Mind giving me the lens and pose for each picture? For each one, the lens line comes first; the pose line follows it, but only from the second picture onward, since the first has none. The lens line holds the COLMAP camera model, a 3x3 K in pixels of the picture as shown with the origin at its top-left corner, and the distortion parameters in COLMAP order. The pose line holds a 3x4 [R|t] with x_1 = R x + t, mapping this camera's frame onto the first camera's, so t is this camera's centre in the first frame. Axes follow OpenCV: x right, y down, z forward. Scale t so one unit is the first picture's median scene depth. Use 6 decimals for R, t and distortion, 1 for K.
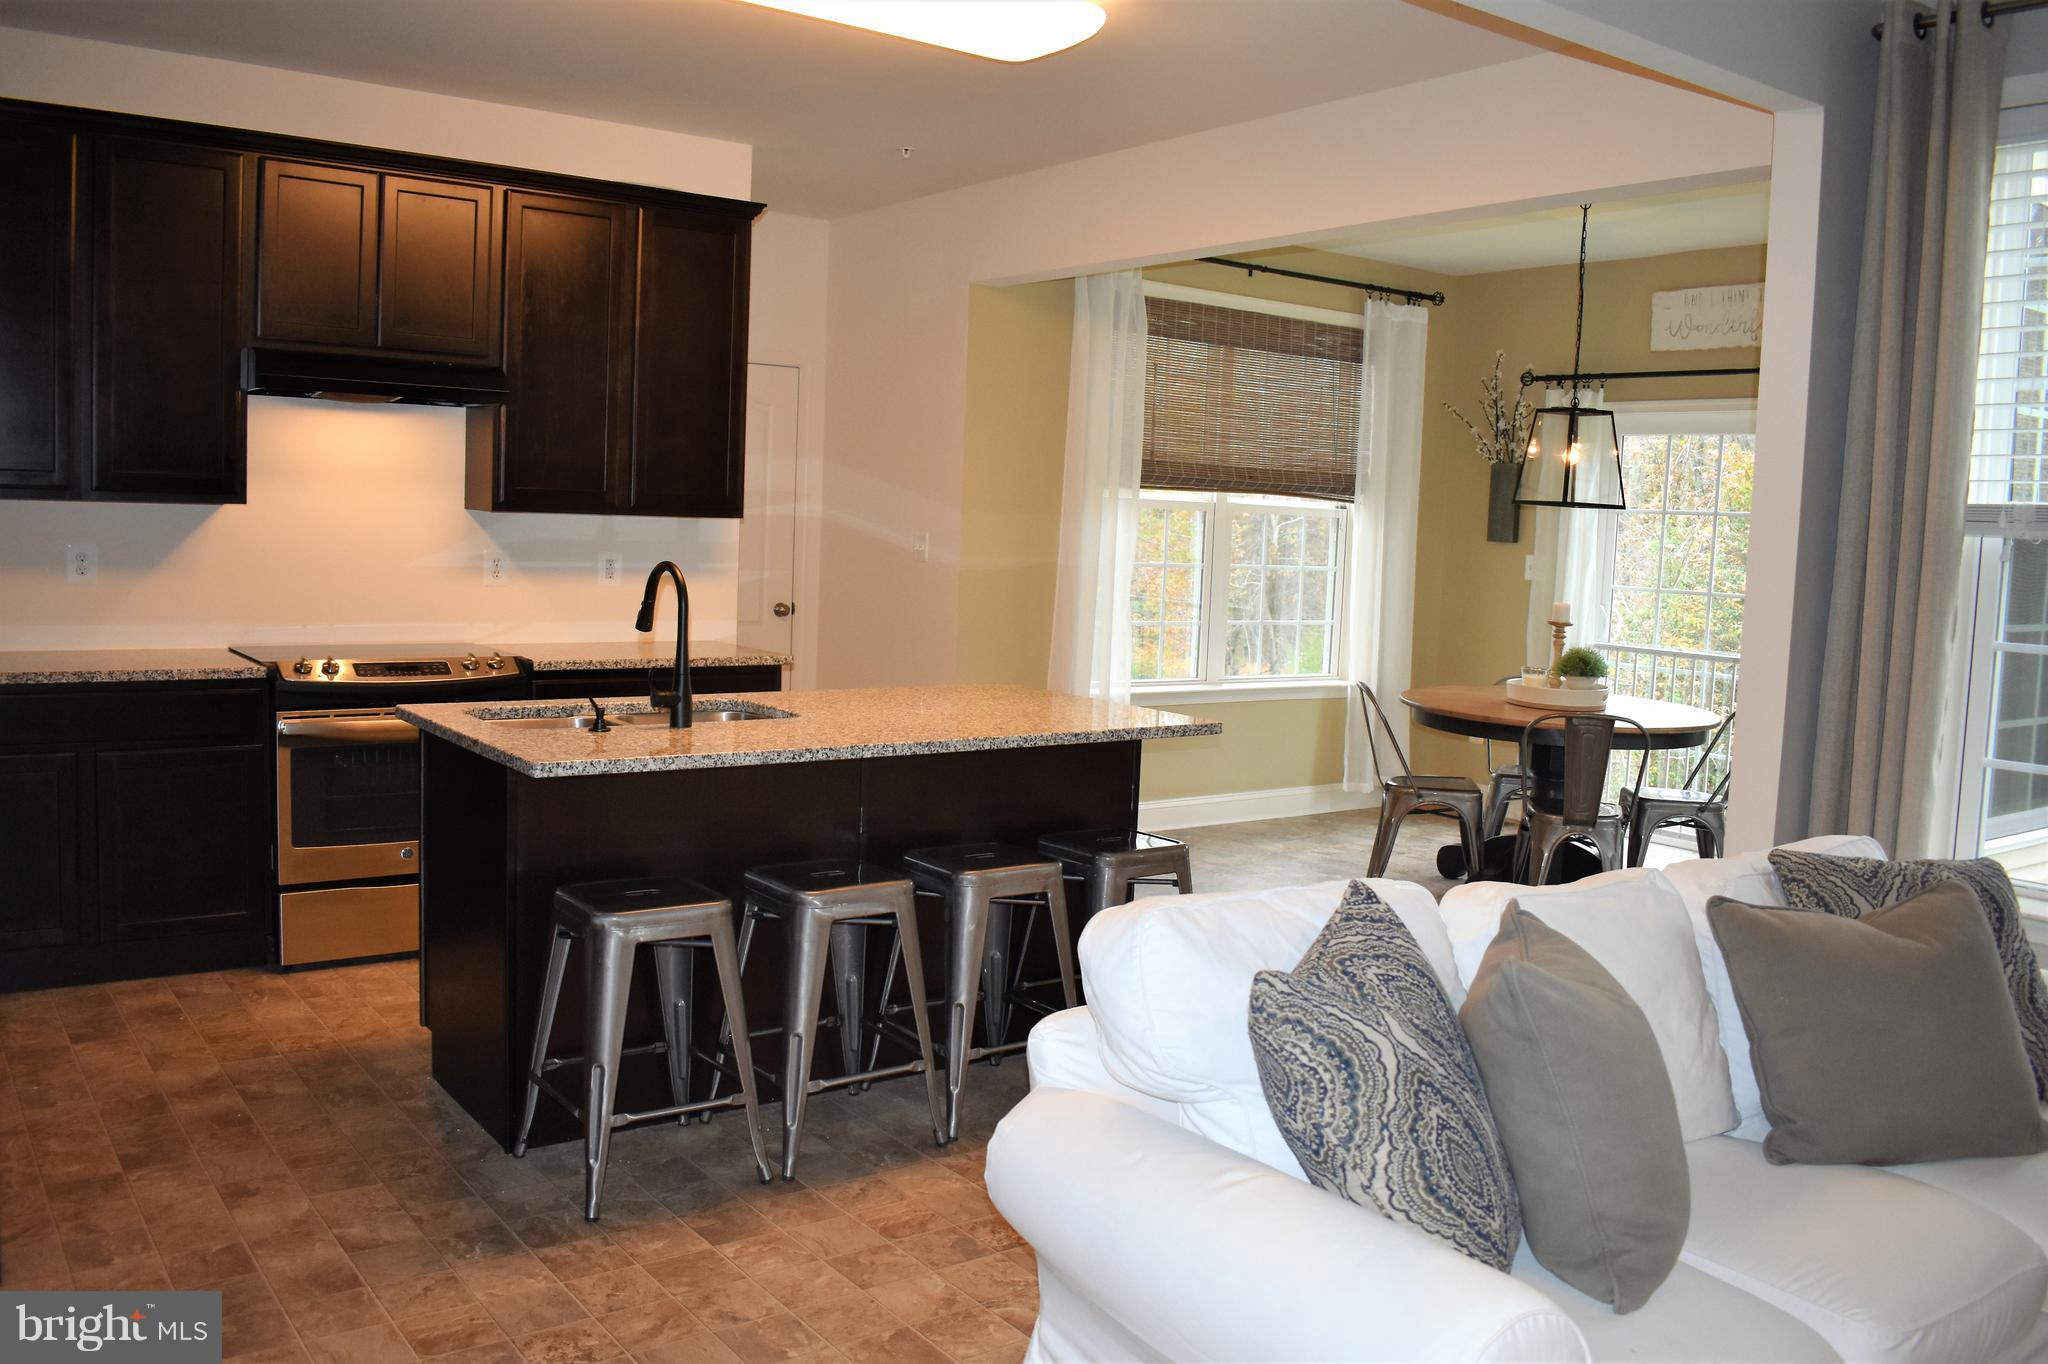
lens RADIAL K [[1661.3, 0, 1019.4], [0, 1661.3, 669.1], [0, 0, 1]] dist [-0.067495, -0.003859]
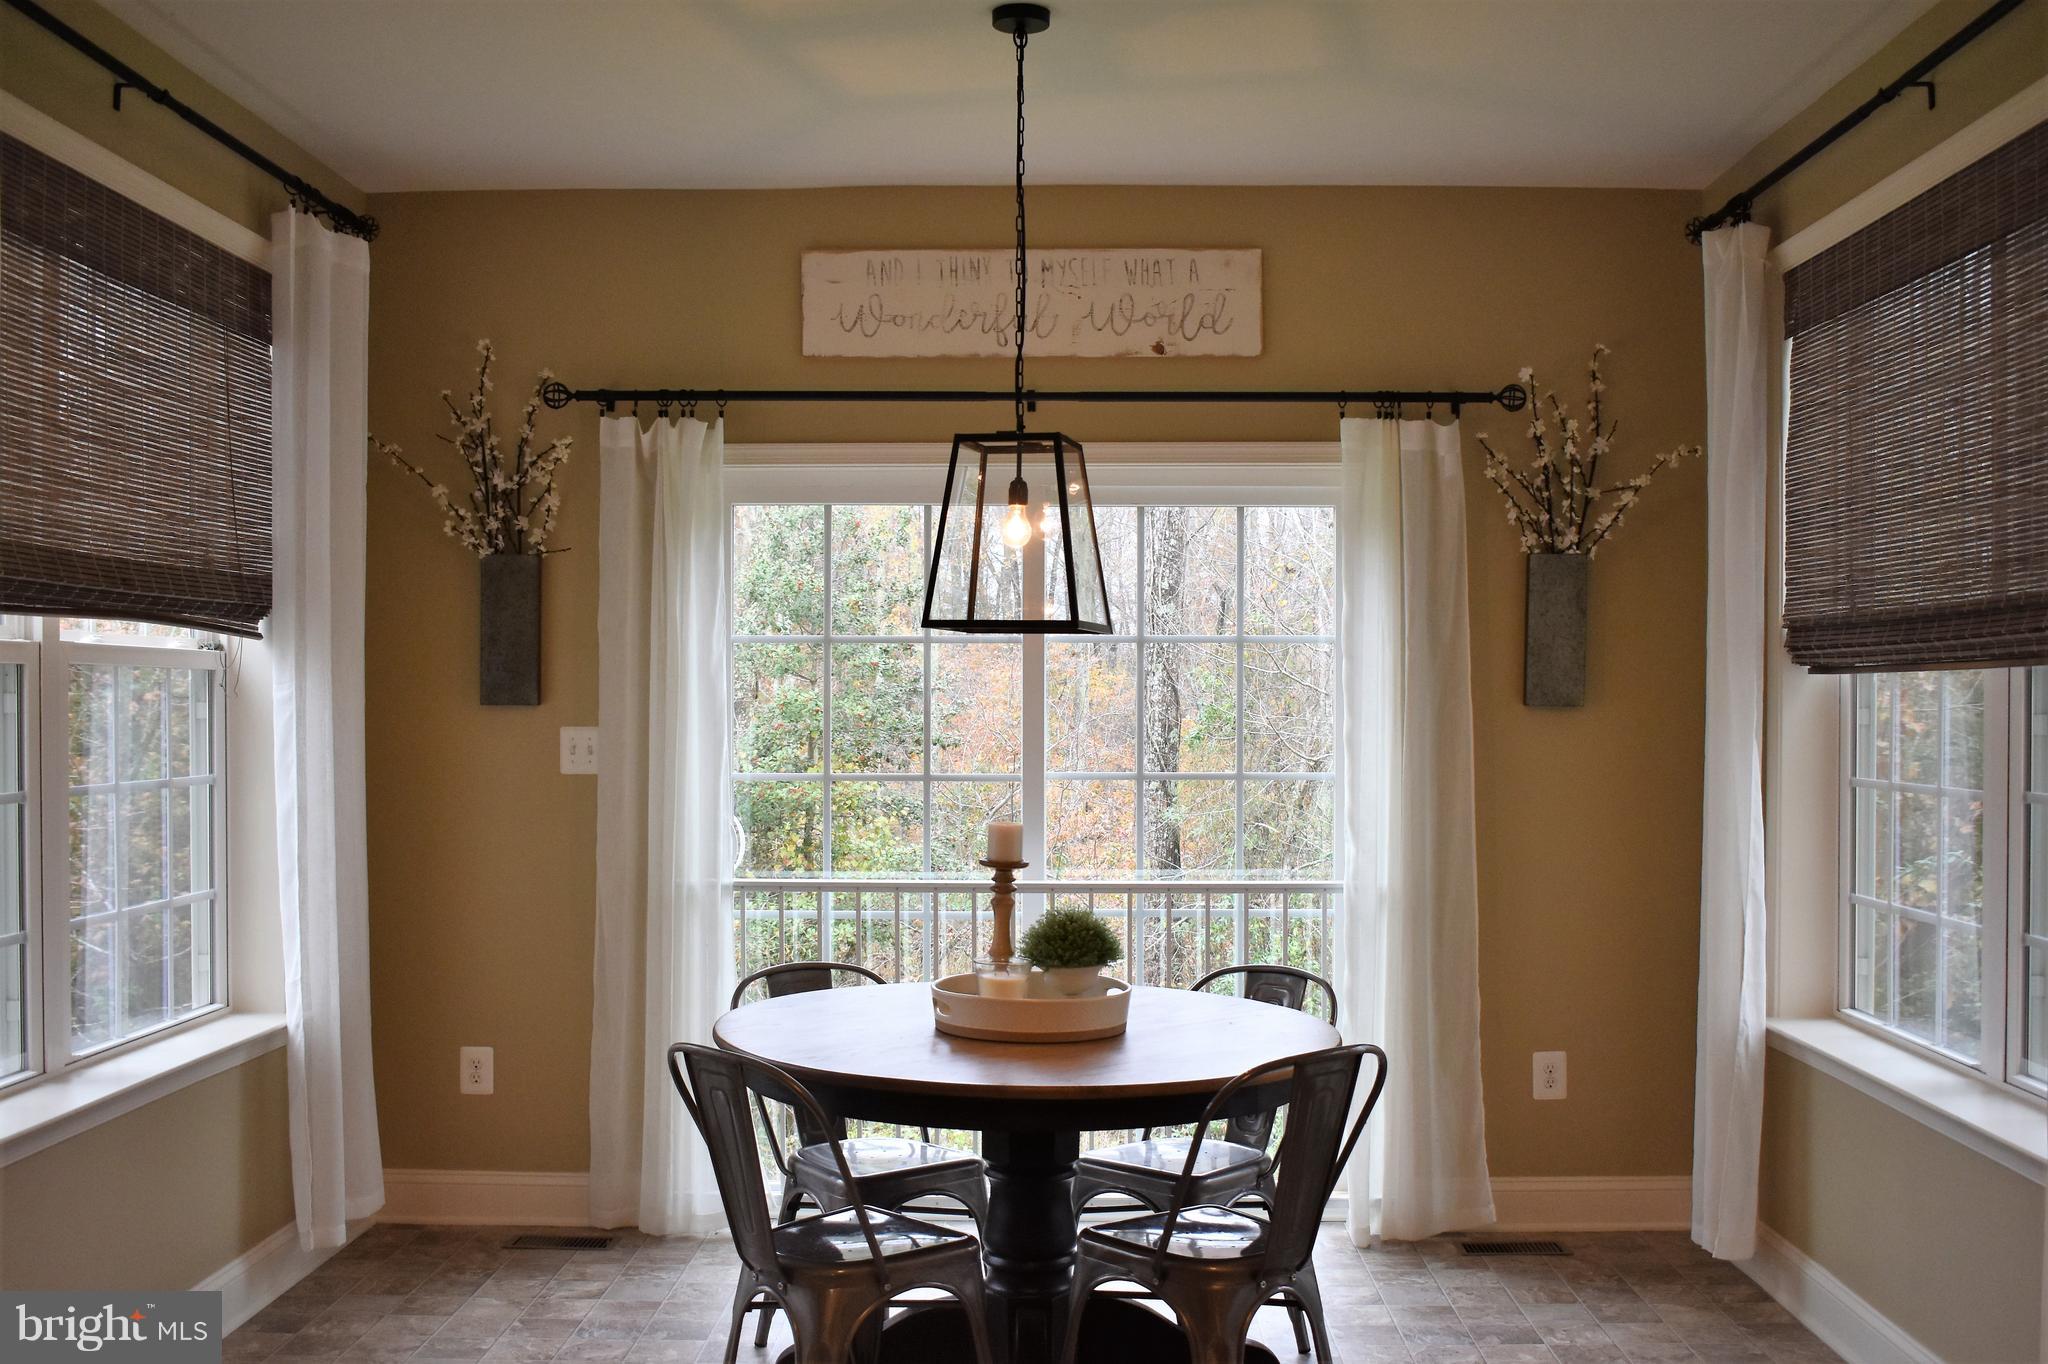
lens RADIAL K [[2185.7, 0, 1023.1], [0, 2185.7, 687.5], [0, 0, 1]] dist [-0.015960, 0.000000]
pose [[0.634854, -0.033614, 0.771901, -0.141971], [0.091236, 0.995325, -0.031694, -0.047022], [-0.767227, 0.090546, 0.634953, 0.450178]]
